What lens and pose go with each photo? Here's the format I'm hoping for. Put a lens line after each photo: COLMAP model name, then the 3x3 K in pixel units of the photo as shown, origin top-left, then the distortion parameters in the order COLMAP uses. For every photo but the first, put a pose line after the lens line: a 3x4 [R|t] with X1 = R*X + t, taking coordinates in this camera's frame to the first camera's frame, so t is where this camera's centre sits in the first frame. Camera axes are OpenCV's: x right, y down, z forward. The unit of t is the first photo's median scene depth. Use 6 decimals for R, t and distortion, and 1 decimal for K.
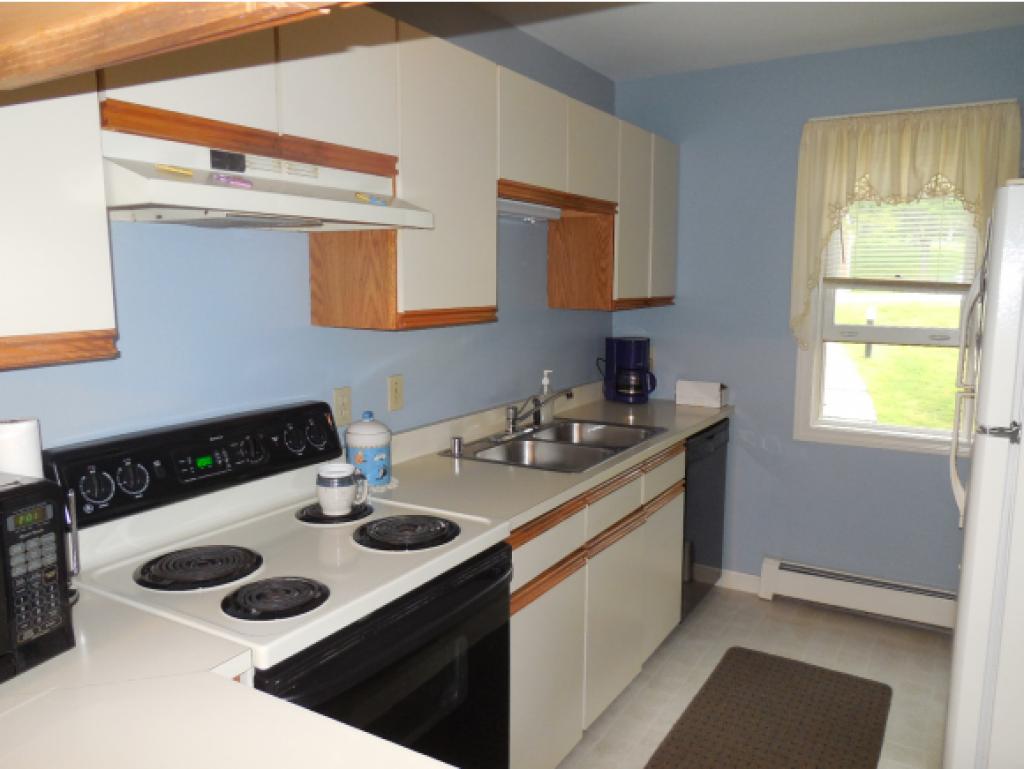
lens RADIAL K [[779.4, 0, 506.0], [0, 779.4, 380.9], [0, 0, 1]] dist [-0.007806, 0.007024]
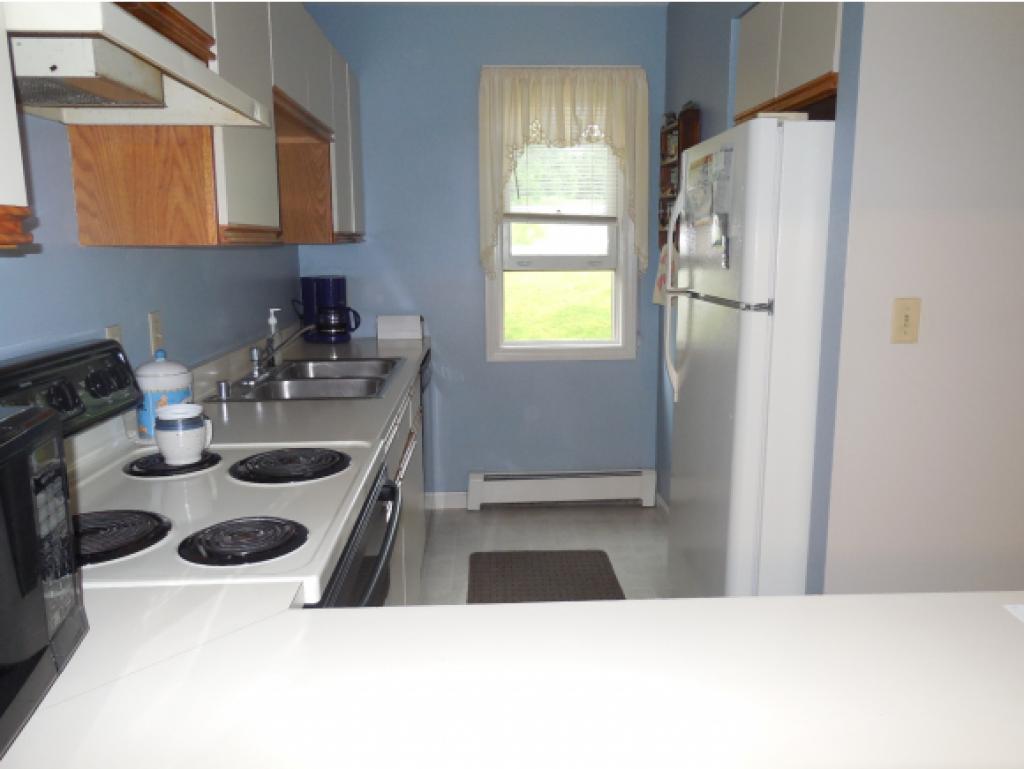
lens RADIAL K [[779.4, 0, 506.0], [0, 779.4, 380.9], [0, 0, 1]] dist [-0.007806, 0.007024]
pose [[0.840245, -0.105449, 0.531854, -0.217883], [0.082186, 0.994342, 0.067303, 0.032882], [-0.535942, -0.012840, 0.844157, 0.060781]]
